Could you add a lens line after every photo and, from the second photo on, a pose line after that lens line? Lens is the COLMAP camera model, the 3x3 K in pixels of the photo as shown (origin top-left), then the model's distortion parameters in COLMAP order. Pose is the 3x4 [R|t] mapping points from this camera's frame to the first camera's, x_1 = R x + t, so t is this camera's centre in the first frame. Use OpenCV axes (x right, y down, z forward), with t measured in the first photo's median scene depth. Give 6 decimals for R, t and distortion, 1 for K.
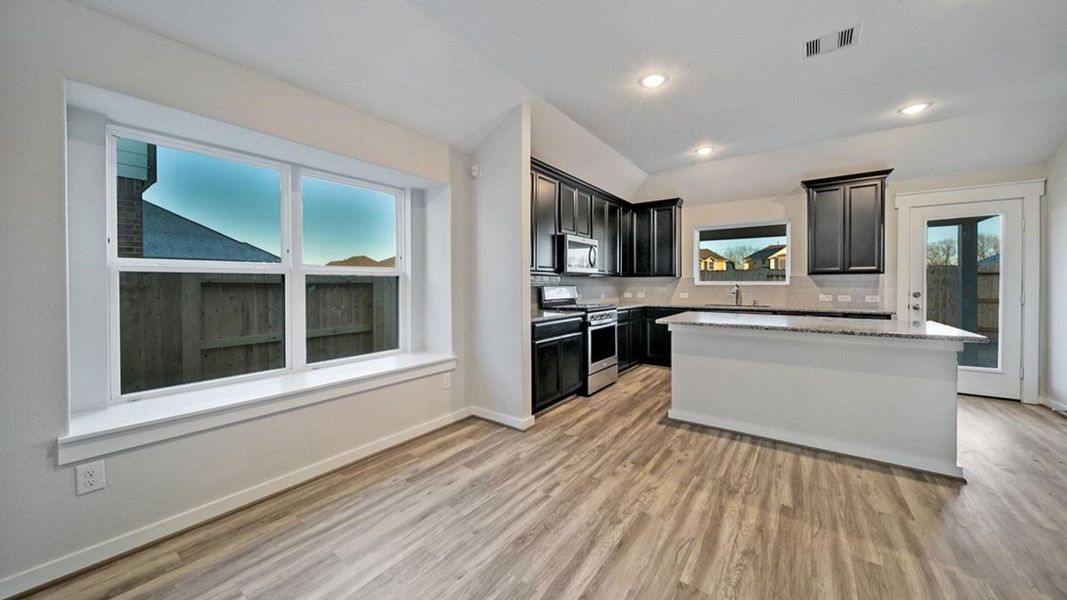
lens RADIAL K [[371.9, 0, 518.6], [0, 371.9, 289.3], [0, 0, 1]] dist [-0.015515, -0.000632]
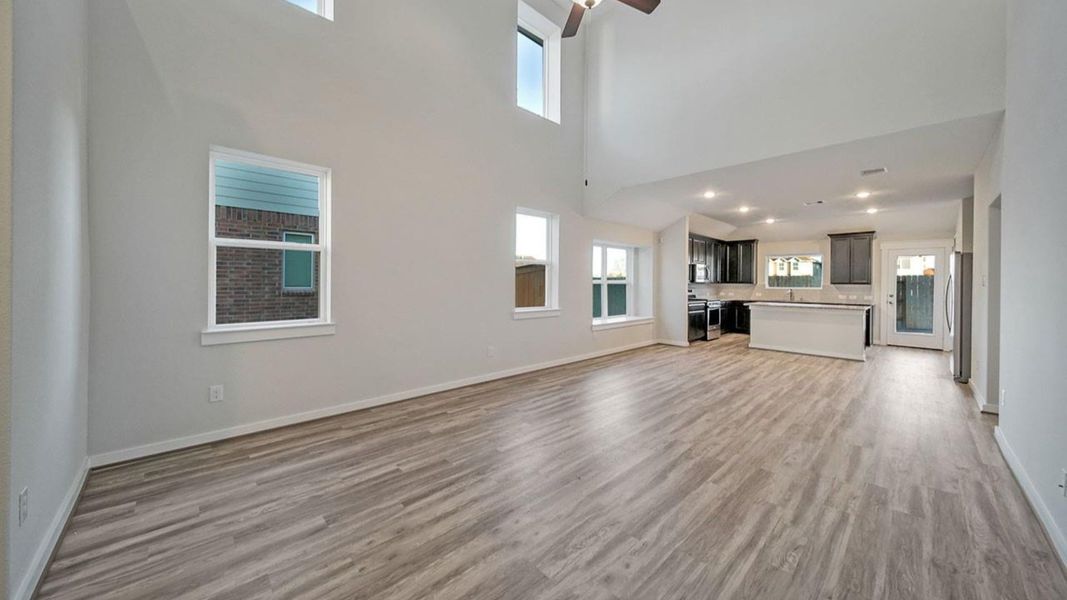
lens RADIAL K [[371.9, 0, 514.3], [0, 371.9, 285.5], [0, 0, 1]] dist [-0.015515, -0.000632]
pose [[0.983998, 0.011994, -0.177777, -0.474570], [-0.012612, 0.999918, -0.002344, -0.009010], [0.177734, 0.004548, 0.984068, -1.153534]]
